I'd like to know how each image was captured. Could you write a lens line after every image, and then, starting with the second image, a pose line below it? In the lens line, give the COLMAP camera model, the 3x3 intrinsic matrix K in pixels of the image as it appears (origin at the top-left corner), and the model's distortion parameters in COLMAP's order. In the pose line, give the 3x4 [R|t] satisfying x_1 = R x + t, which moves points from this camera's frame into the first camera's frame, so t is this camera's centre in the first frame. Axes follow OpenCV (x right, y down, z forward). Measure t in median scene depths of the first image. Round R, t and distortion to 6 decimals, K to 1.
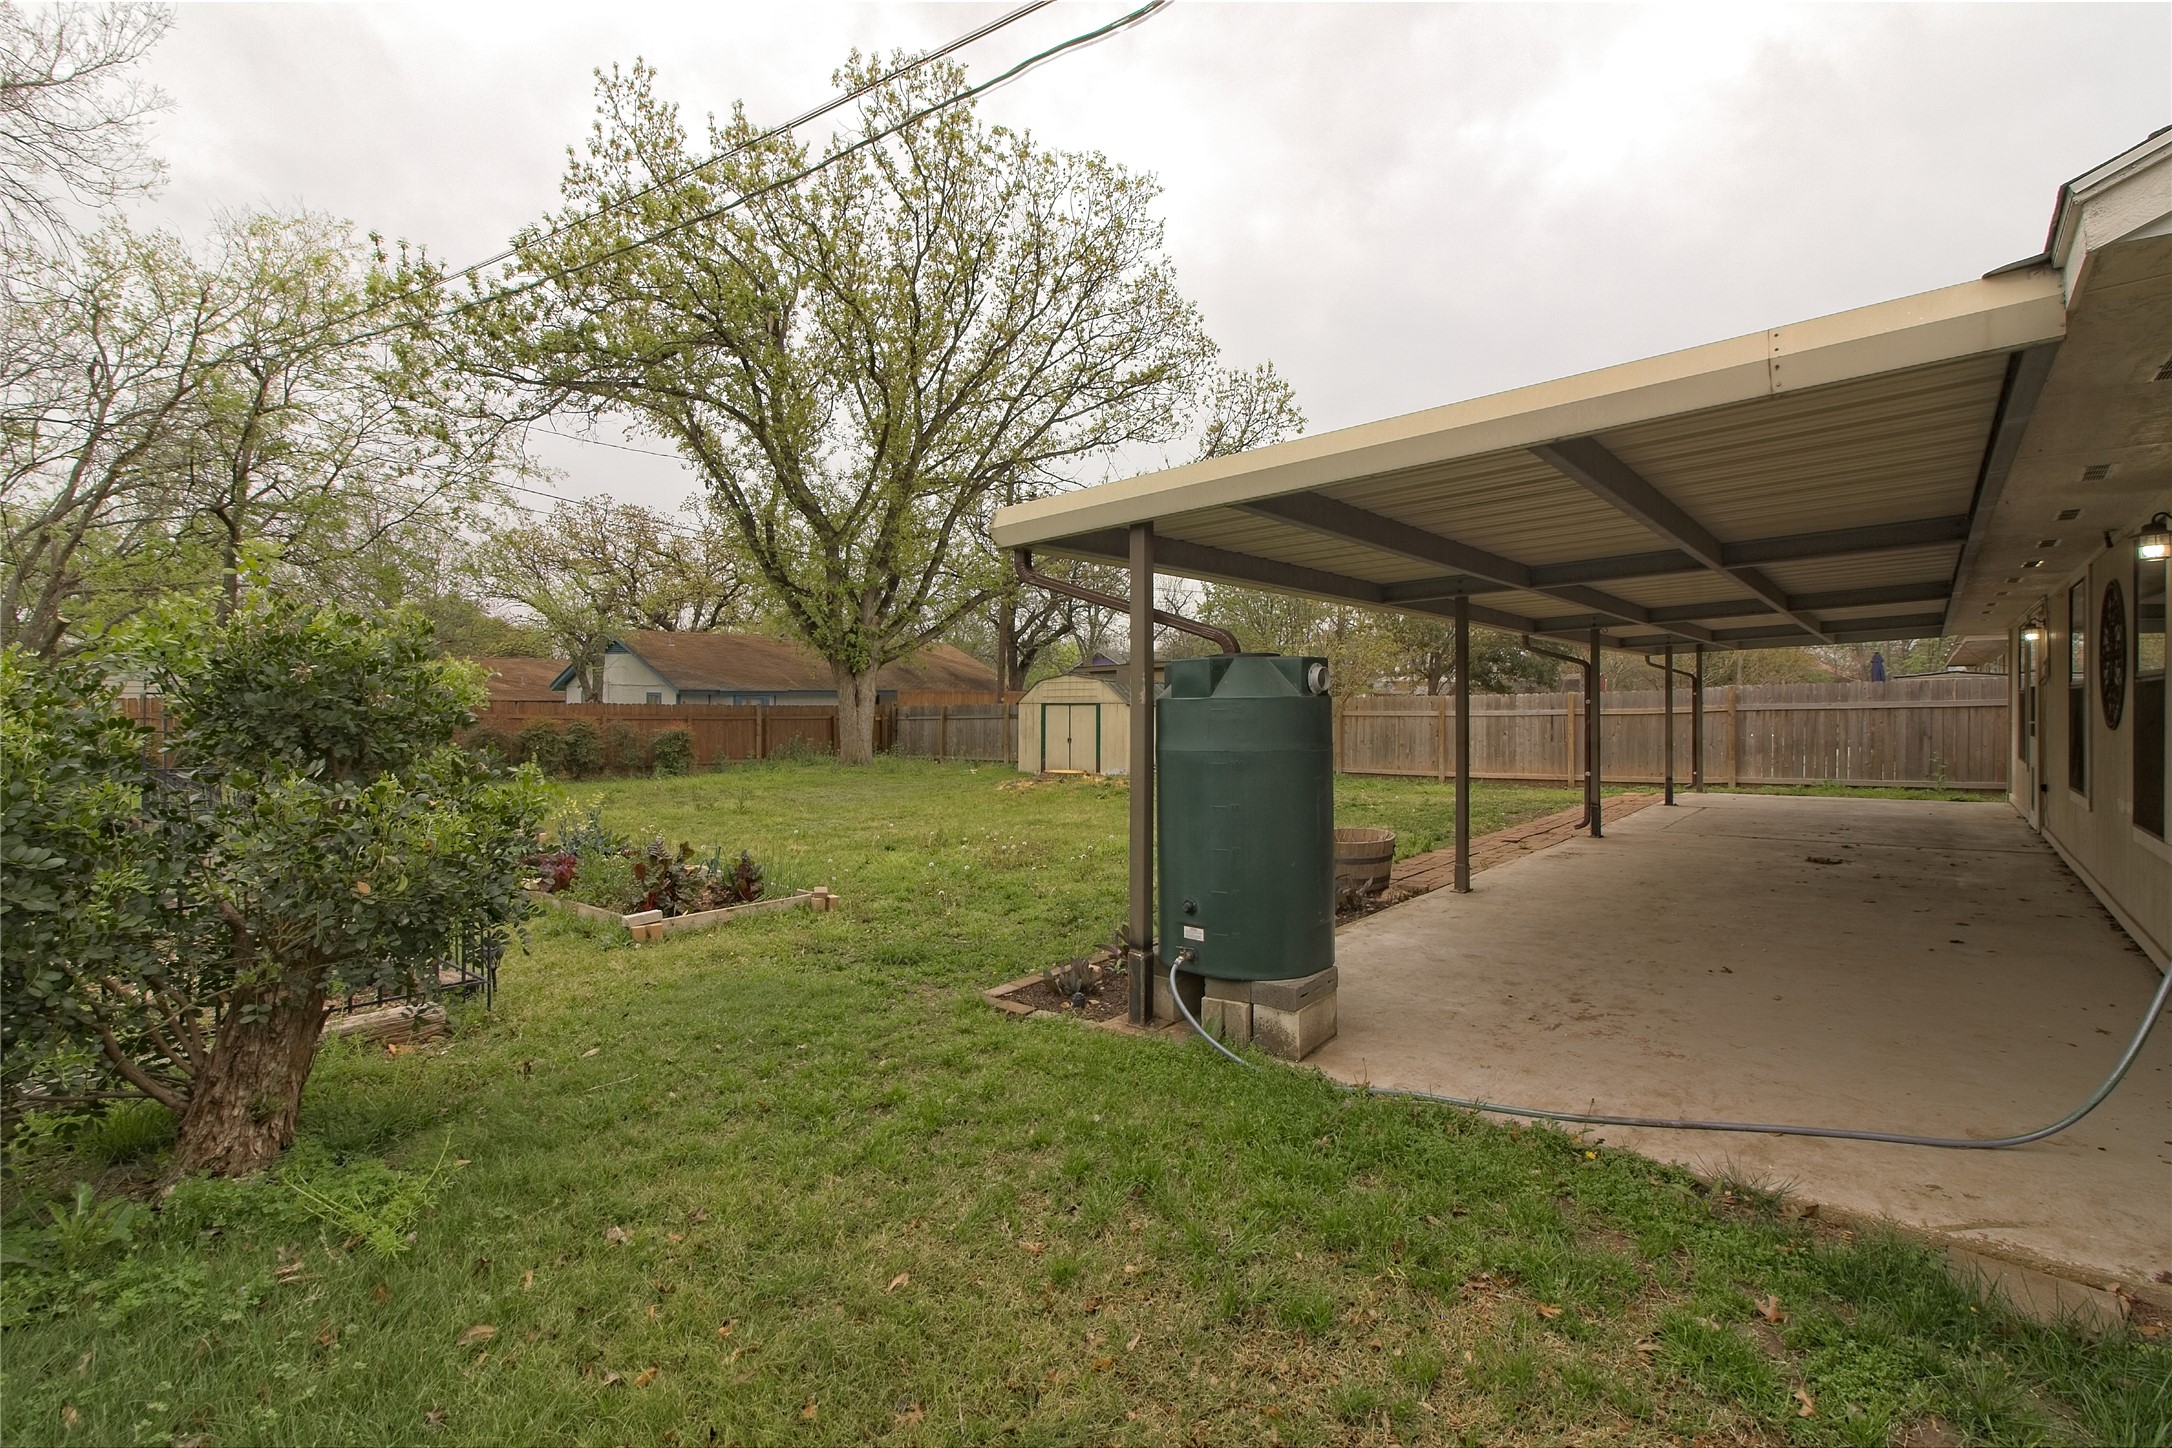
lens RADIAL K [[1003.8, 0, 1096.9], [0, 1003.8, 706.8], [0, 0, 1]] dist [-0.005685, 0.000971]
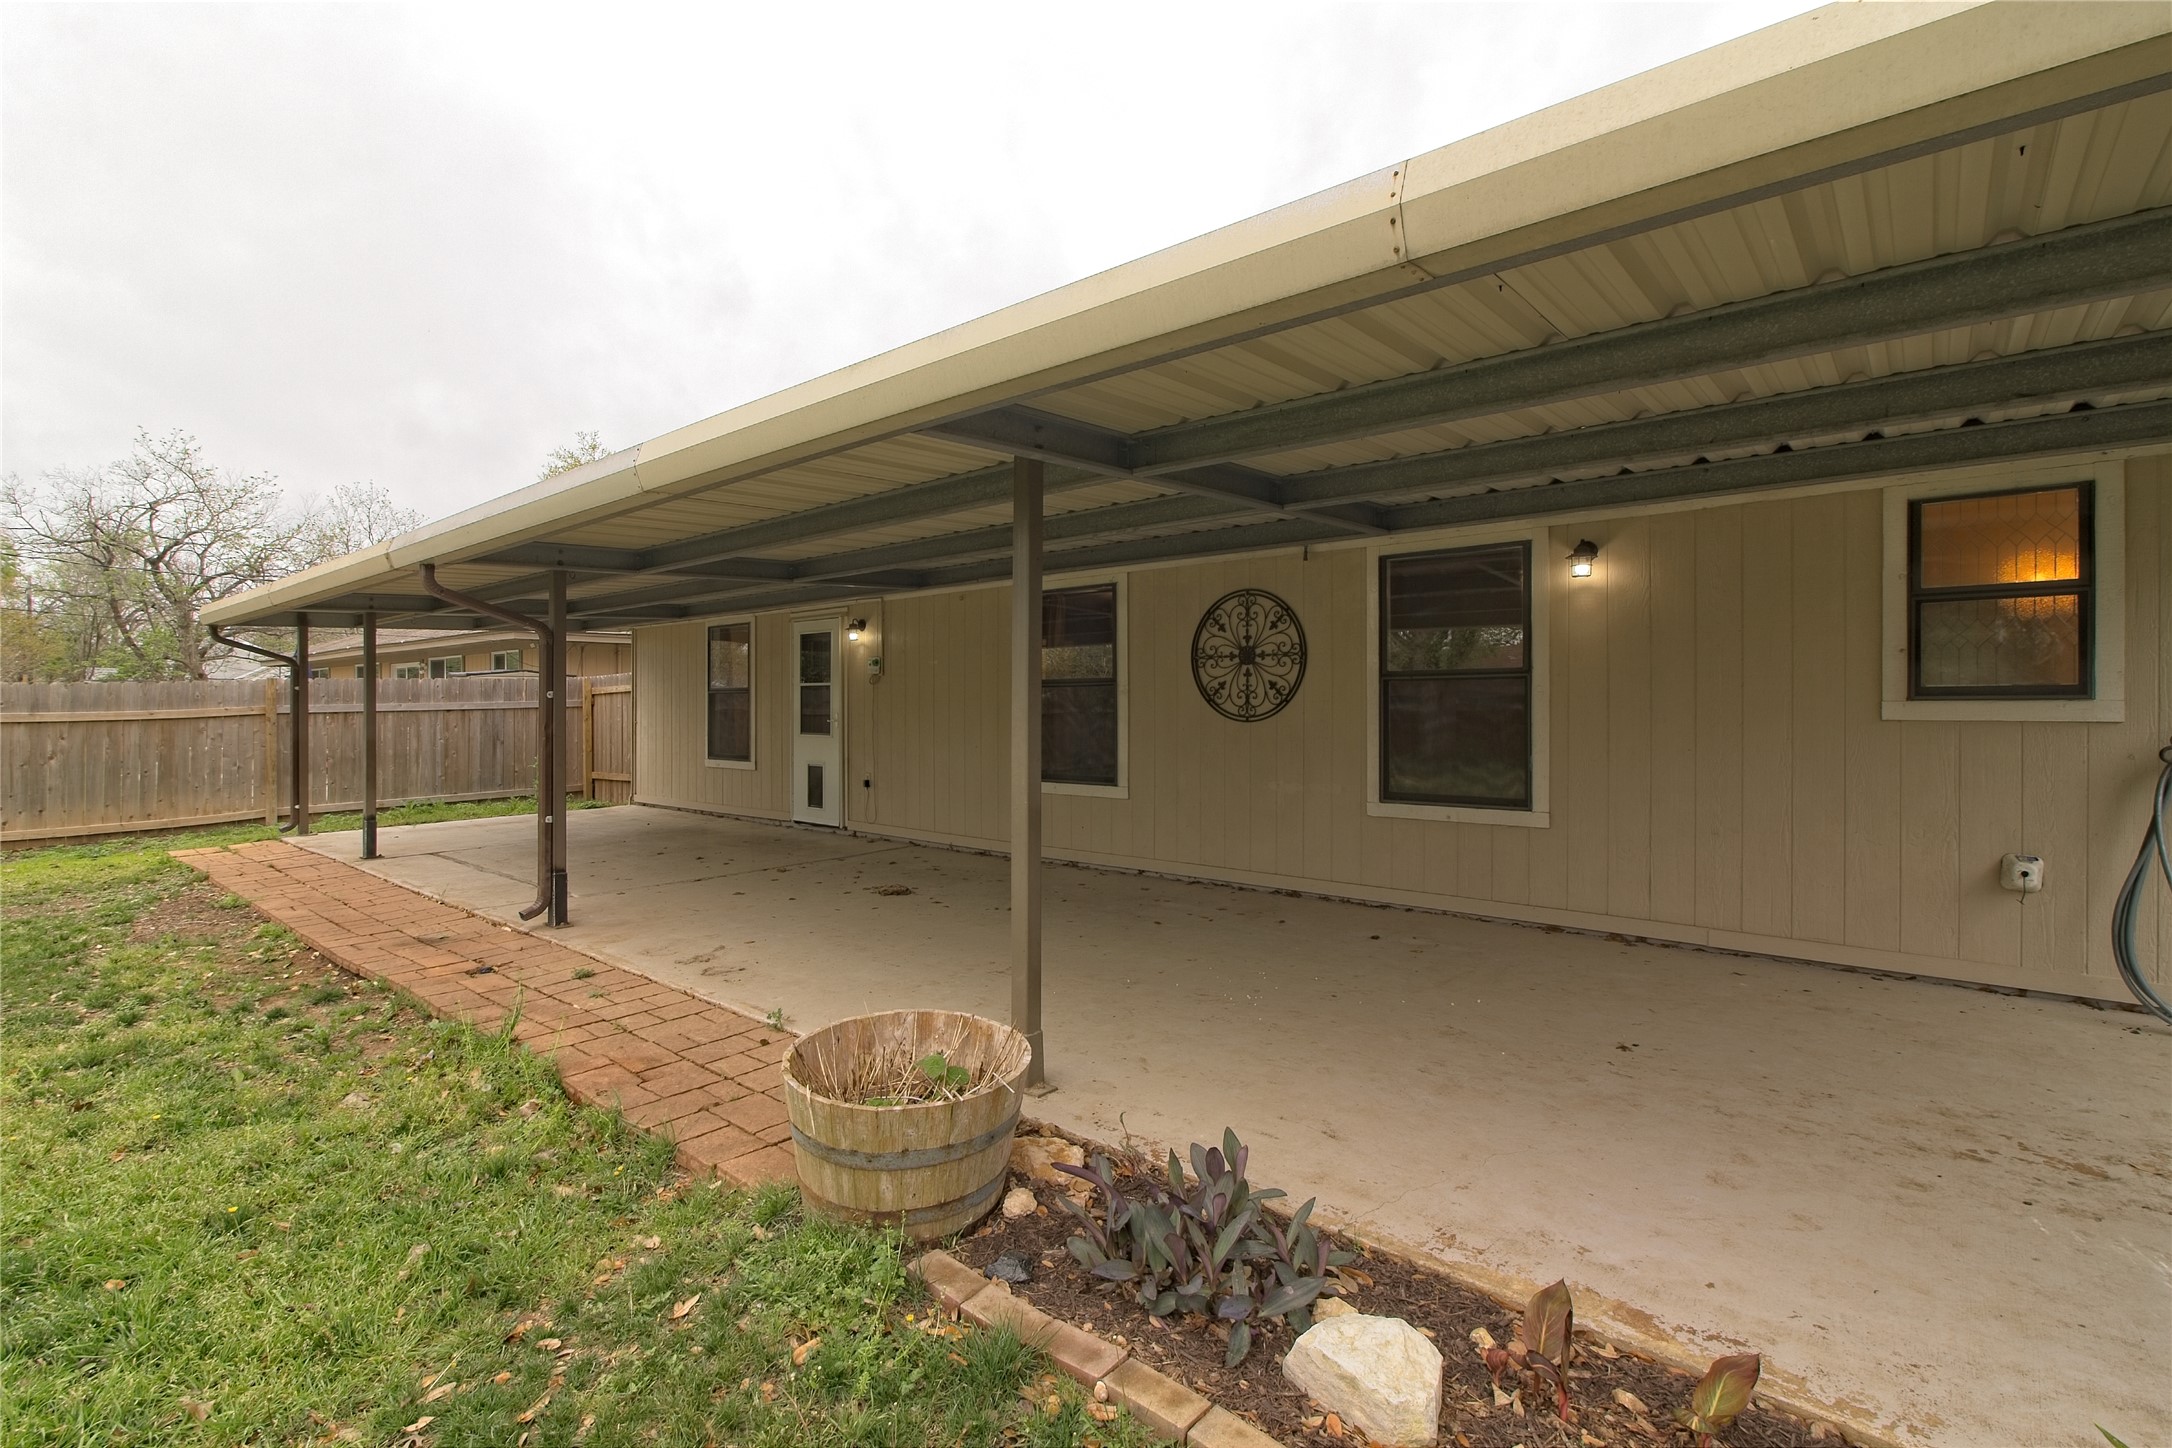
lens RADIAL K [[993.7, 0, 1070.0], [0, 993.7, 705.4], [0, 0, 1]] dist [-0.007639, 0.000820]
pose [[0.019795, 0.007094, 0.999779, -0.035203], [0.009953, 0.999924, -0.007292, 0.009036], [-0.999755, 0.010095, 0.019723, 0.481616]]
